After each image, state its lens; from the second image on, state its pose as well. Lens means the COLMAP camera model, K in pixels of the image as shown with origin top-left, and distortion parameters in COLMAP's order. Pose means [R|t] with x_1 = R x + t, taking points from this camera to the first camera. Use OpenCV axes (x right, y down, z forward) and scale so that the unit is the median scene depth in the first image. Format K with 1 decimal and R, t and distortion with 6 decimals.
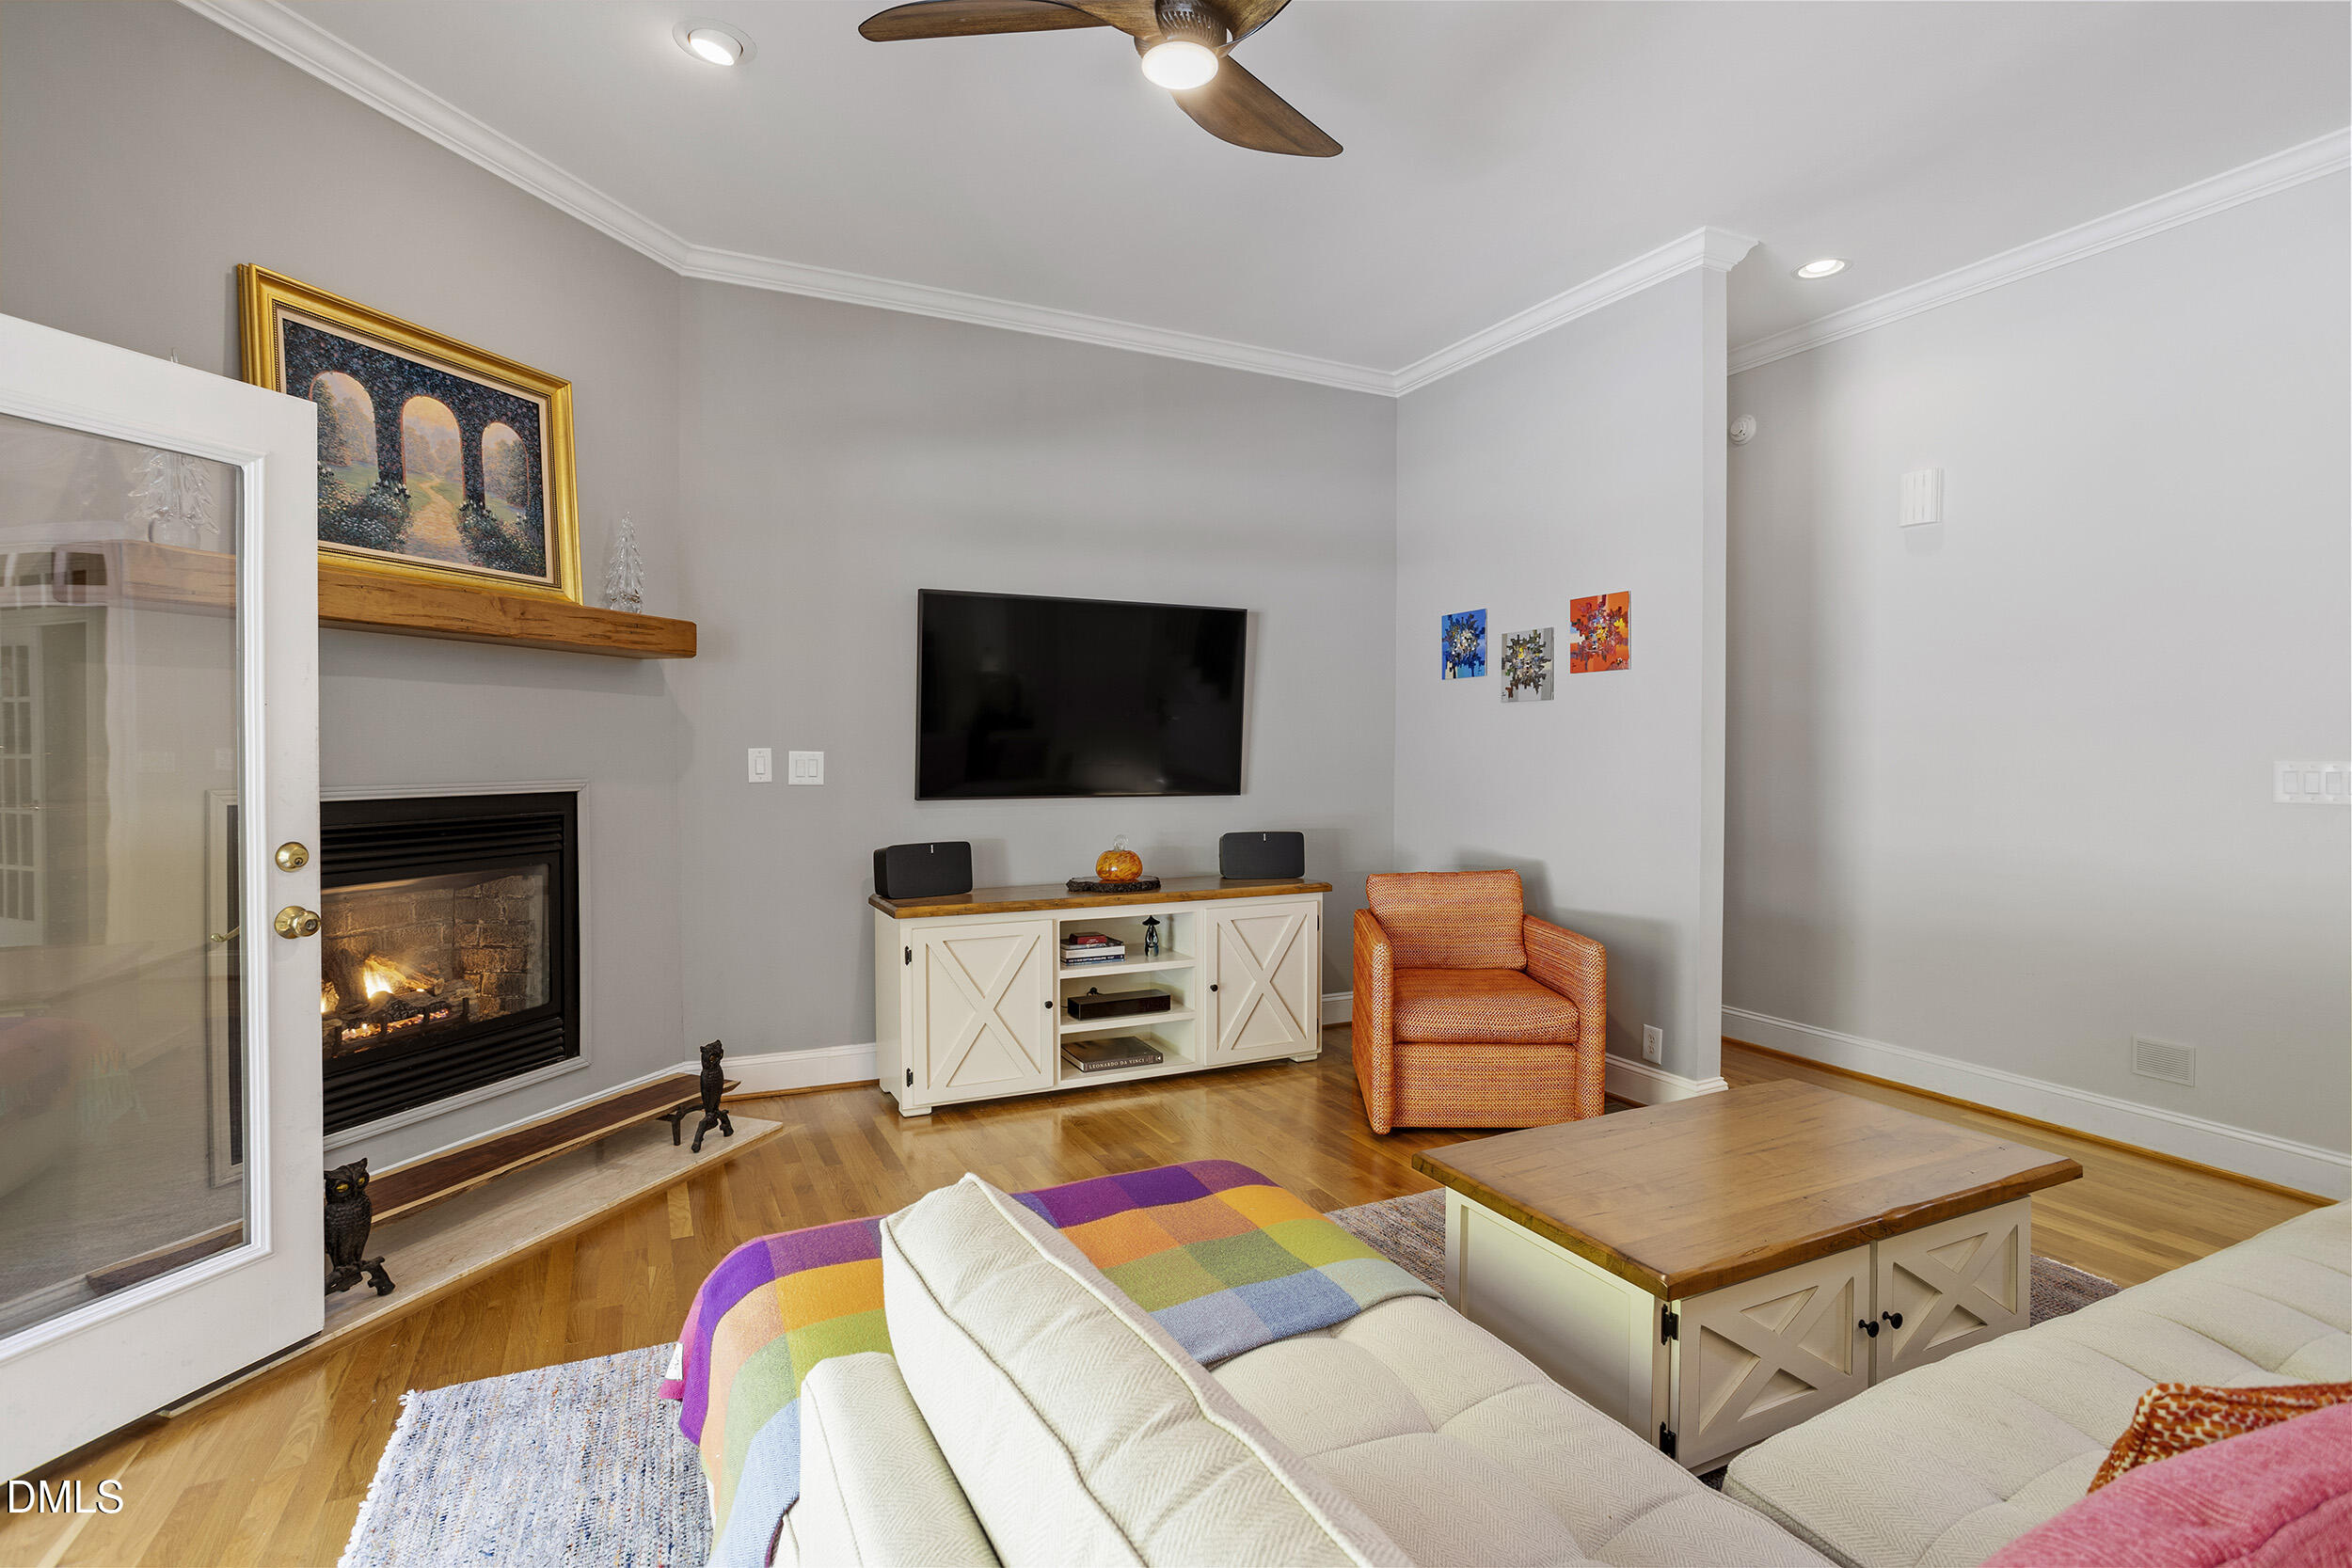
lens RADIAL K [[1145.3, 0, 1151.9], [0, 1145.3, 755.2], [0, 0, 1]] dist [-0.018814, 0.008567]
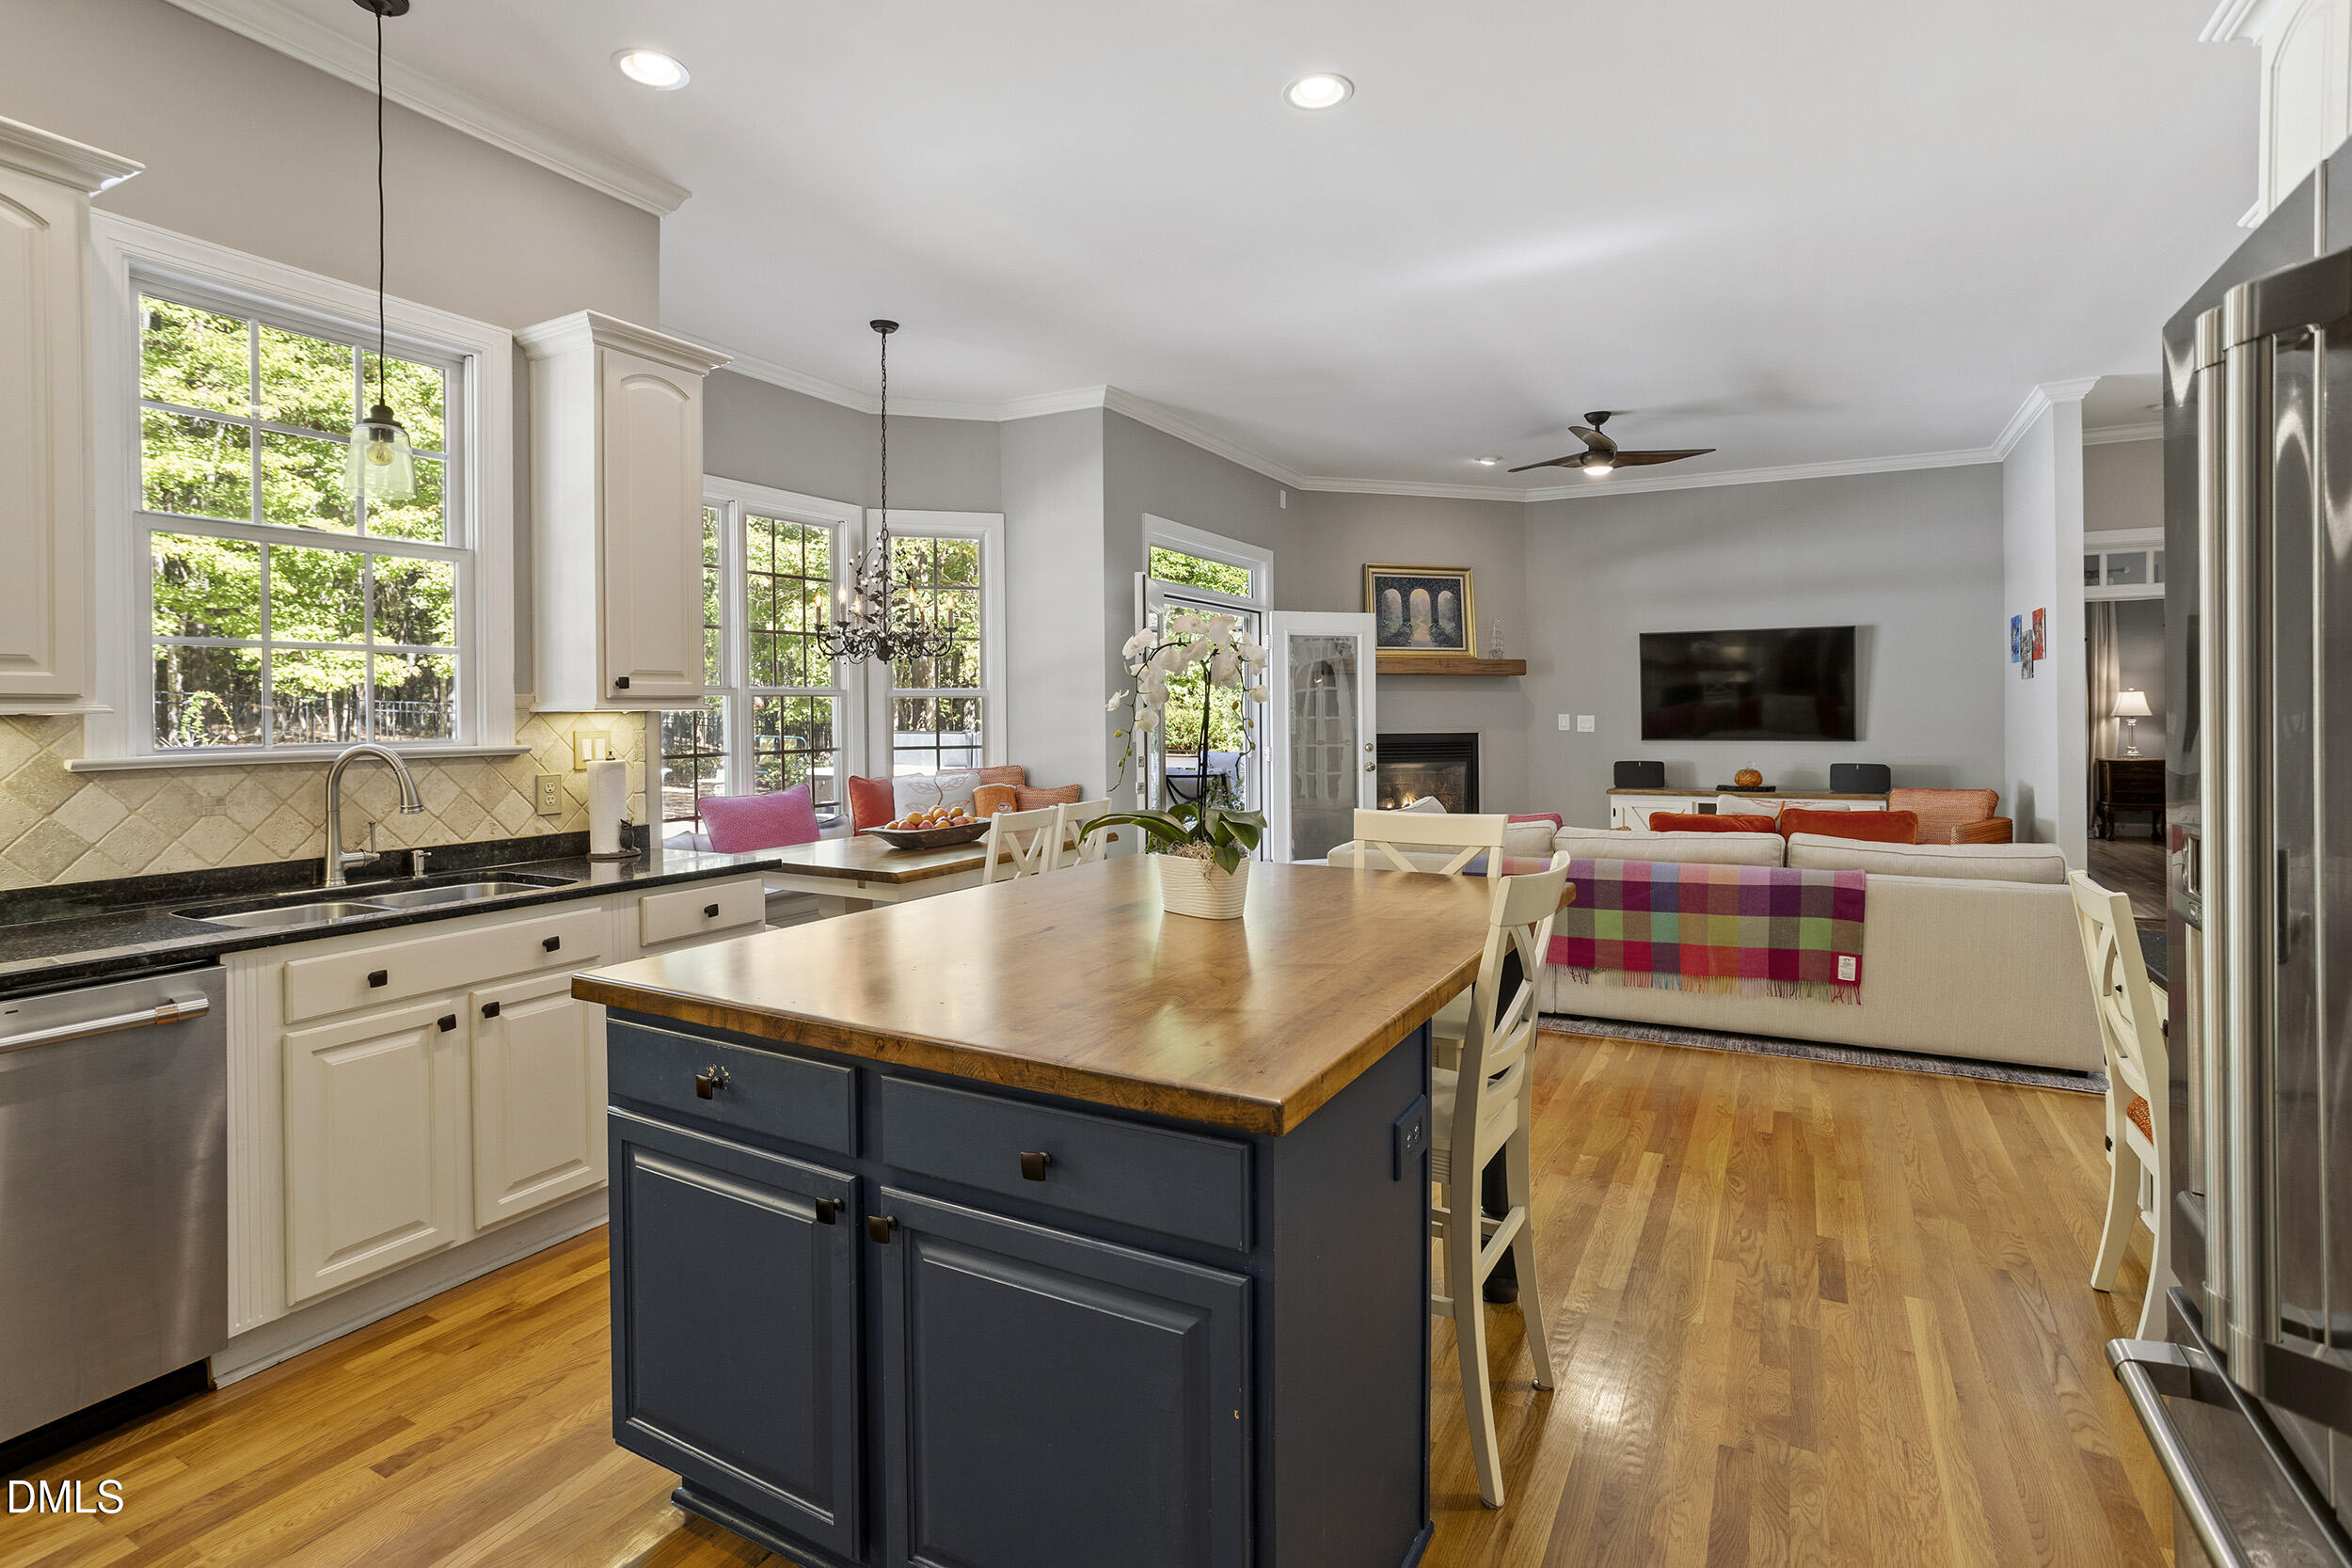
lens RADIAL K [[1145.3, 0, 1149.3], [0, 1145.3, 718.1], [0, 0, 1]] dist [-0.018814, 0.008567]
pose [[0.561444, -0.006474, -0.827489, 1.134063], [0.001684, 0.999976, -0.006681, 0.016410], [0.827513, 0.002358, 0.561442, -0.967125]]
